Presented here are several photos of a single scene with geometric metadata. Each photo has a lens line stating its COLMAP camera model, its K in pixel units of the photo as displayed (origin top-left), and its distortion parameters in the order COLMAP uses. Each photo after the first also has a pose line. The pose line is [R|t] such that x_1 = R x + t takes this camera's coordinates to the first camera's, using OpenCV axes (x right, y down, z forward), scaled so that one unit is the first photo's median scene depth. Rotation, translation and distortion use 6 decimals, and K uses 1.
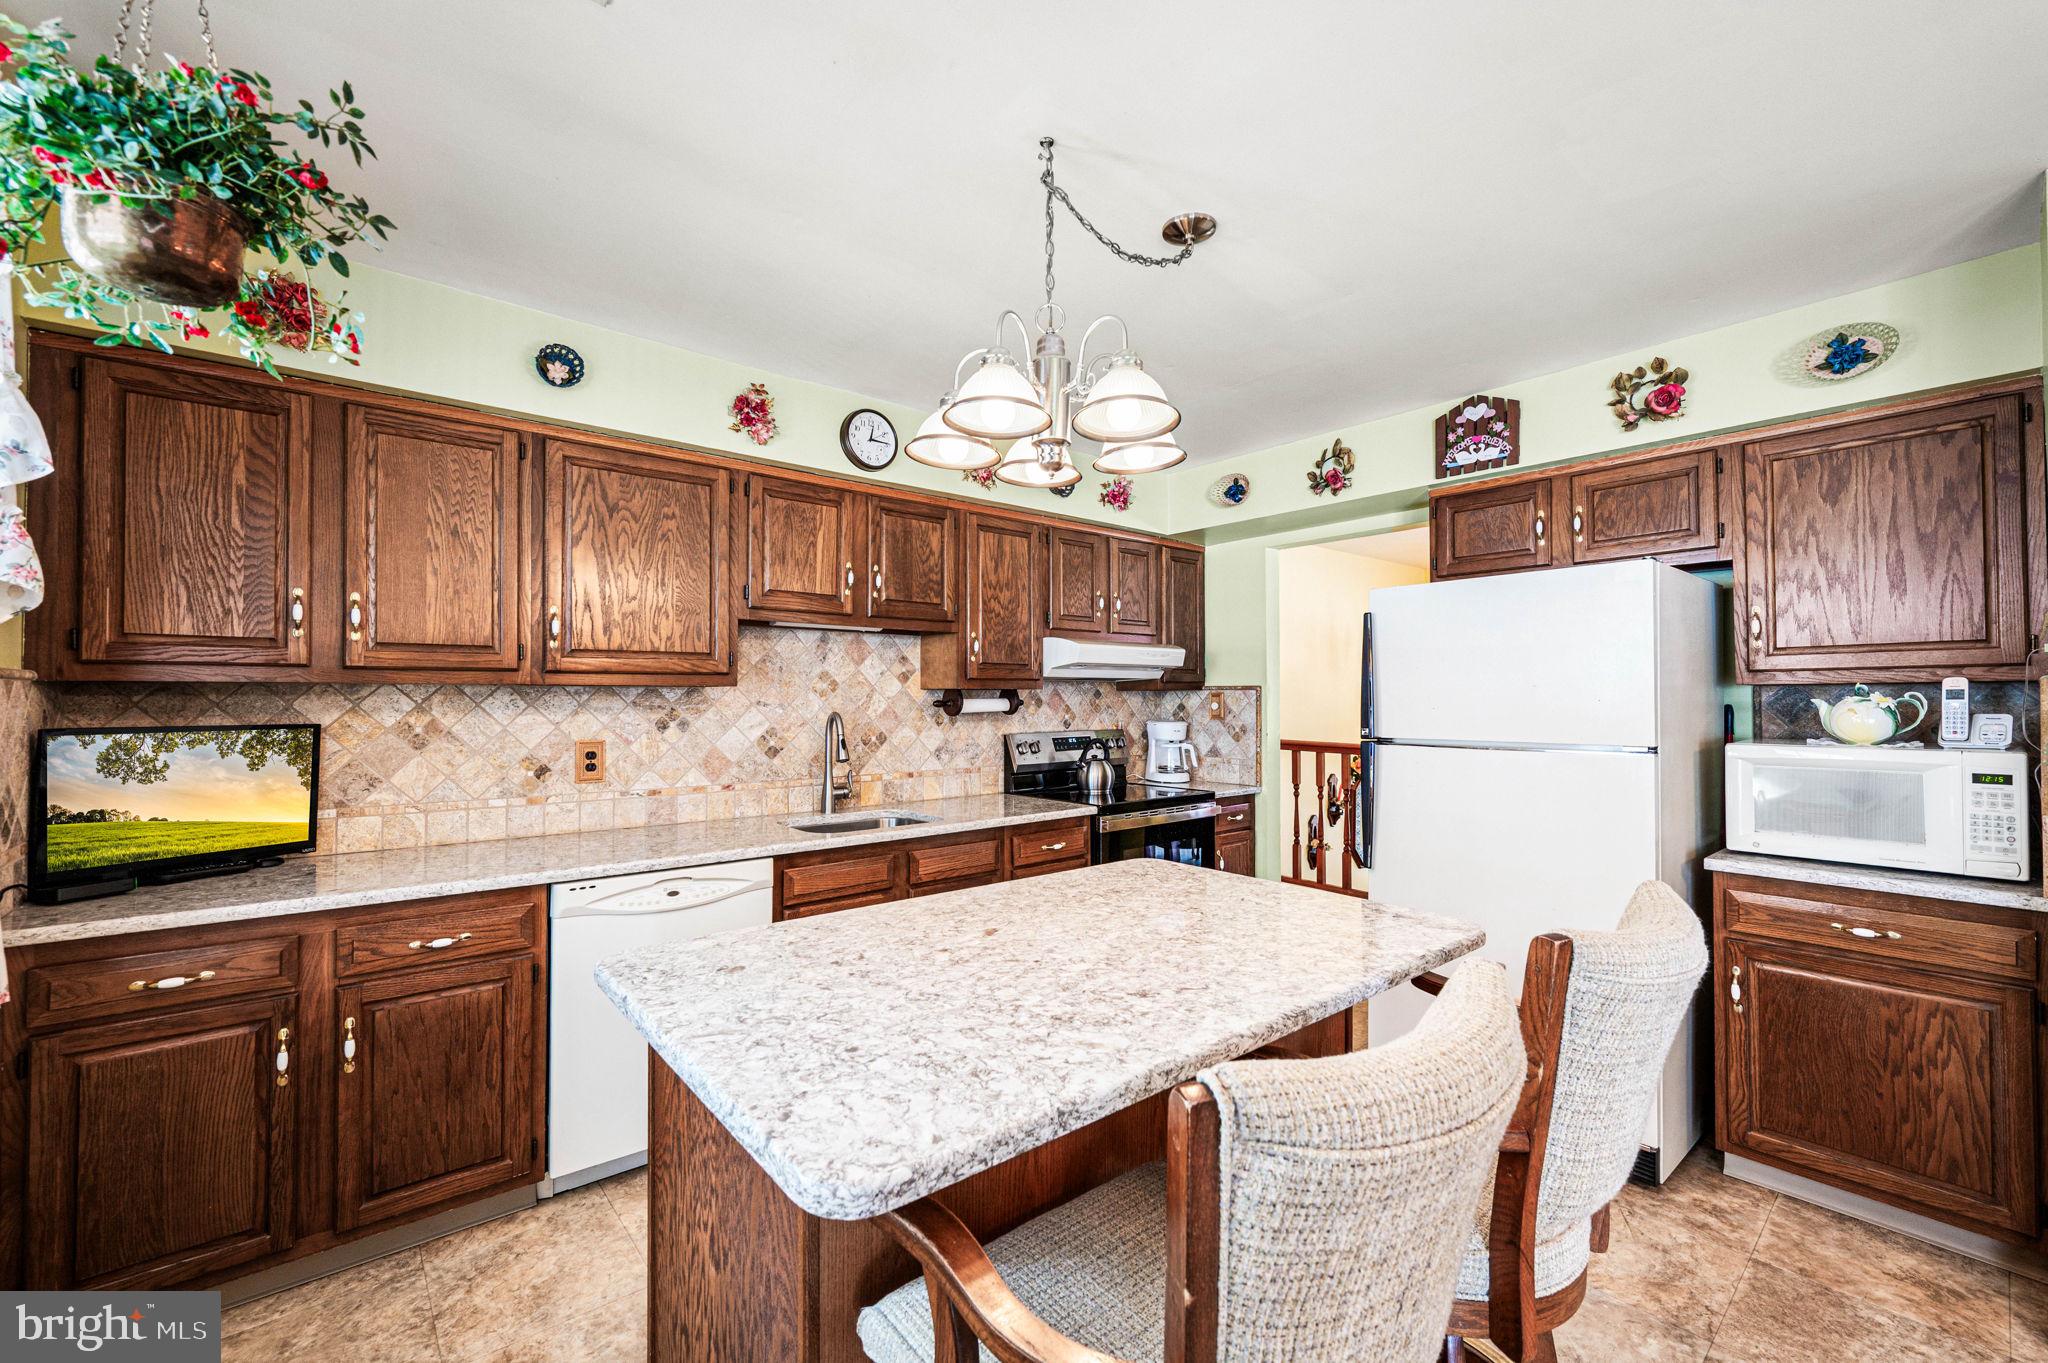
lens RADIAL K [[837.7, 0, 1048.2], [0, 837.7, 692.2], [0, 0, 1]] dist [-0.001444, -0.000301]
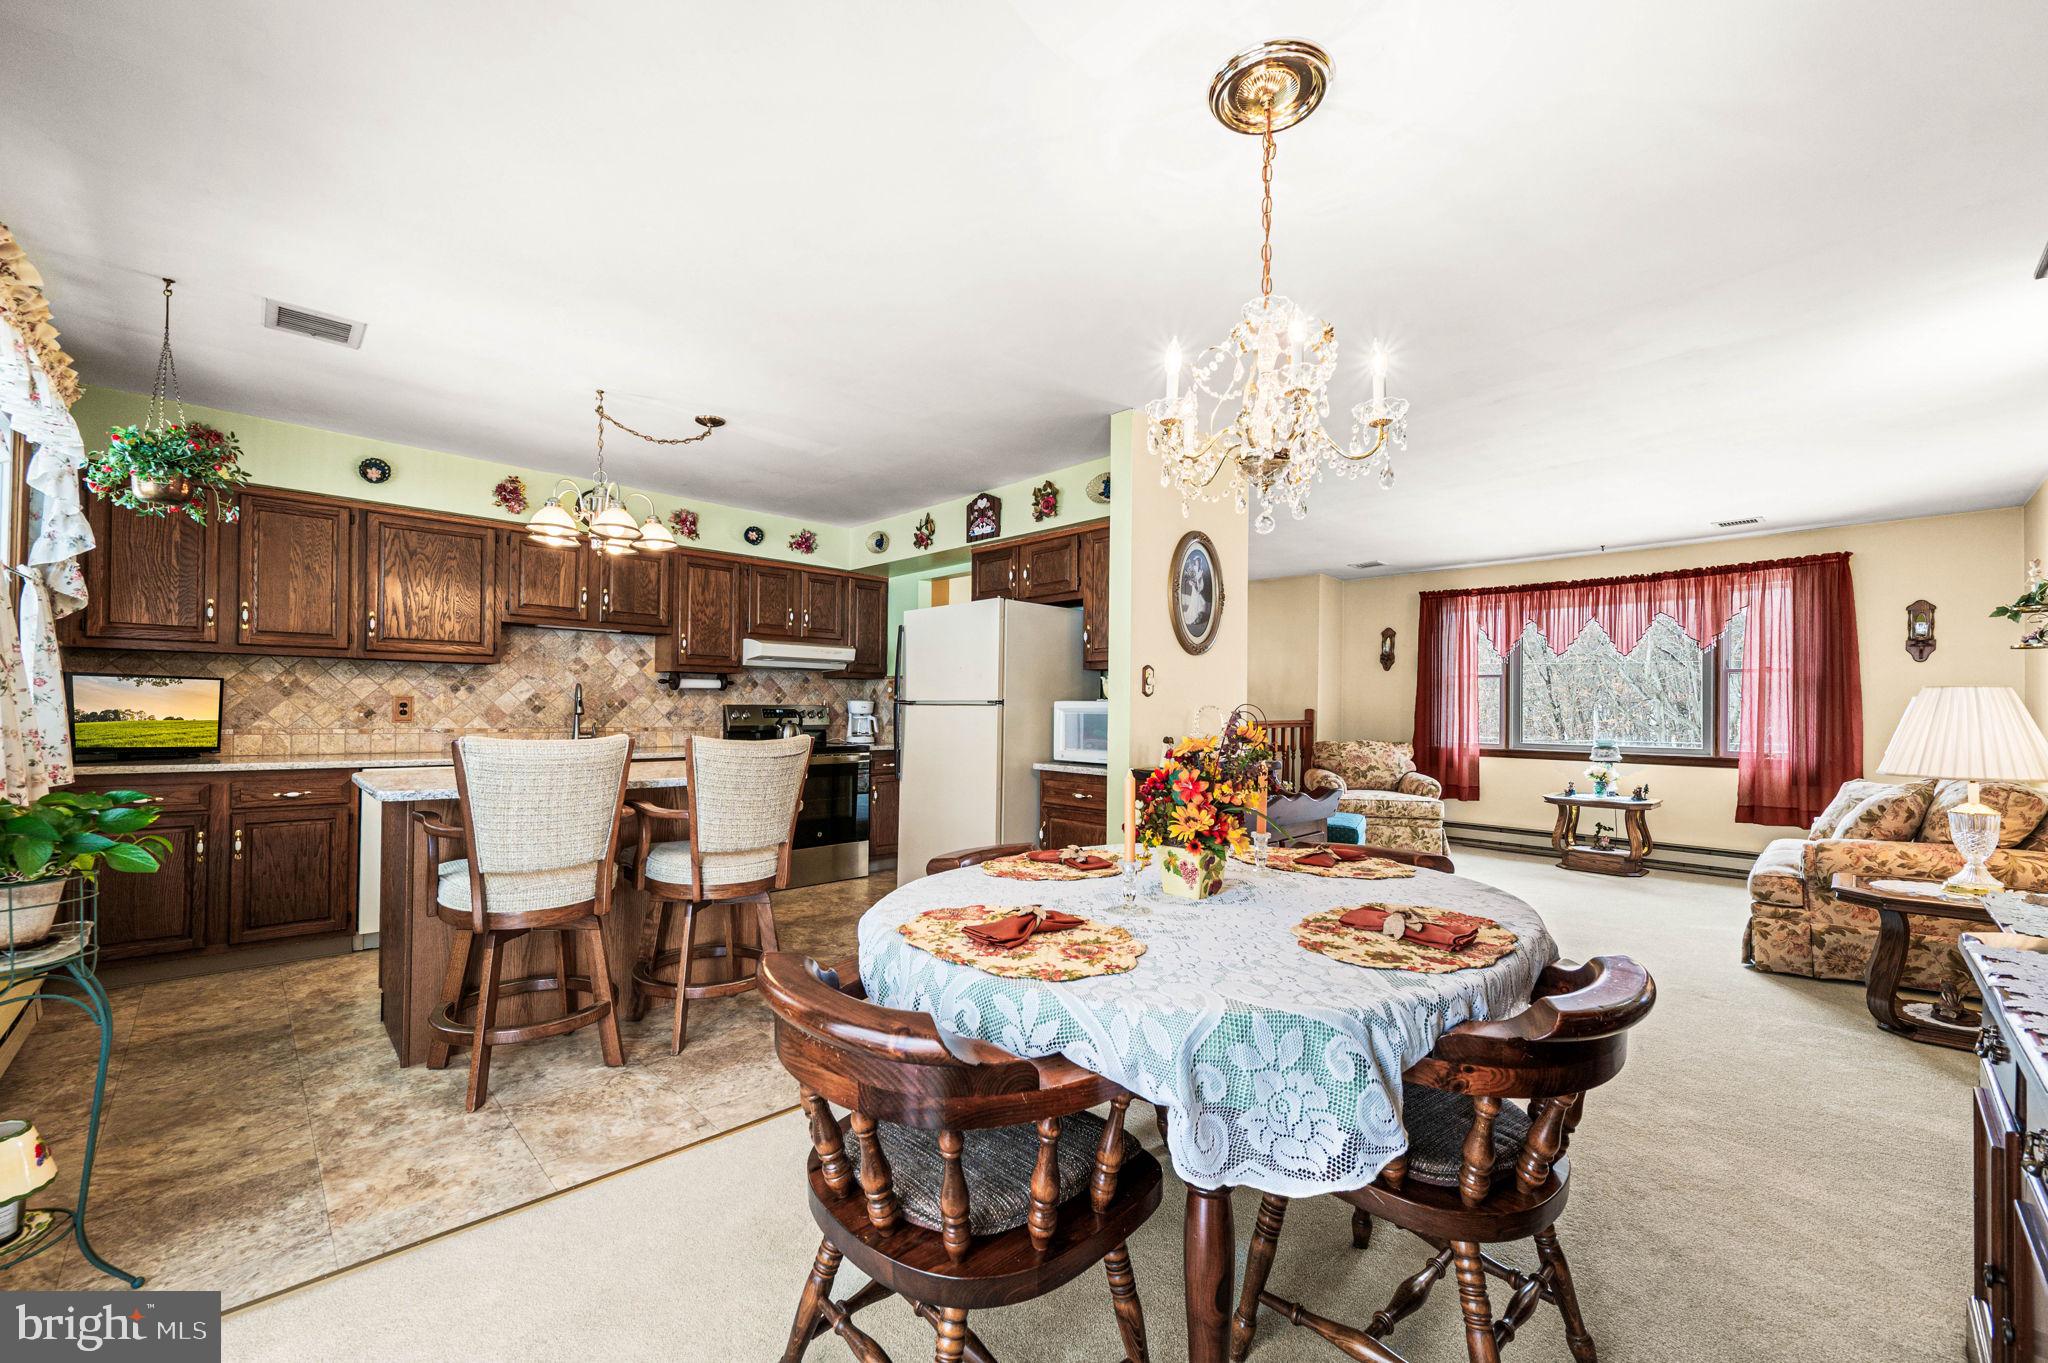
lens RADIAL K [[818.4, 0, 1039.4], [0, 818.4, 706.2], [0, 0, 1]] dist [-0.000194, -0.000139]
pose [[0.997722, 0.012239, 0.066336, 0.618140], [-0.012465, 0.999918, 0.002993, 0.063355], [-0.066294, -0.003813, 0.997793, -0.704459]]
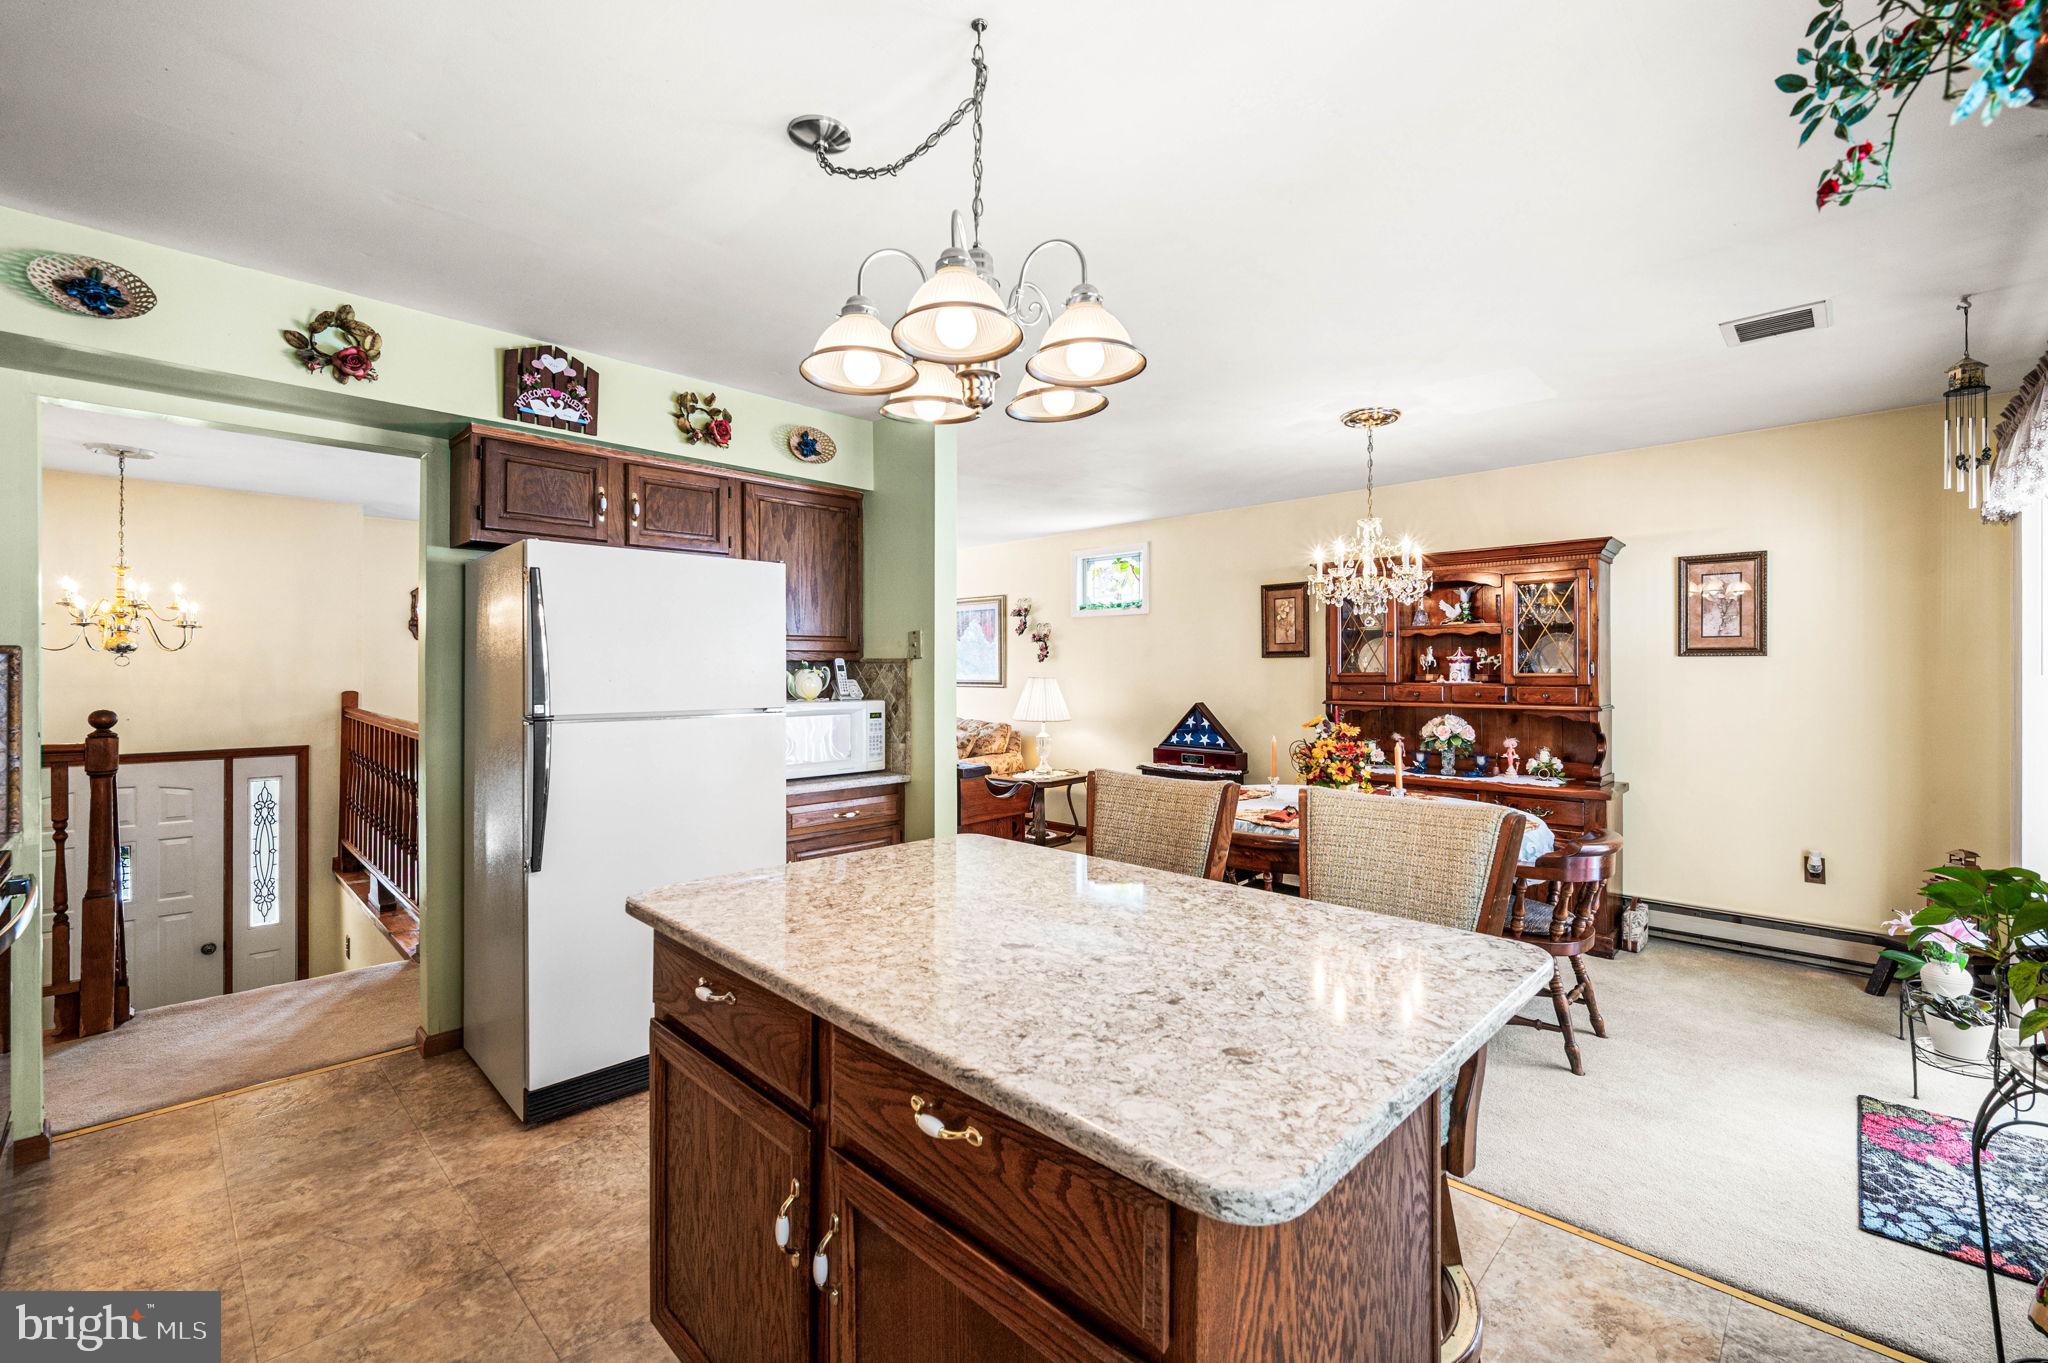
lens RADIAL K [[849.1, 0, 1021.4], [0, 849.1, 673.9], [0, 0, 1]] dist [-0.000240, -0.000022]
pose [[-0.078938, -0.002667, 0.996876, -0.565404], [-0.007588, 0.999969, 0.002075, 0.006597], [-0.996851, -0.007400, -0.078956, 0.655584]]
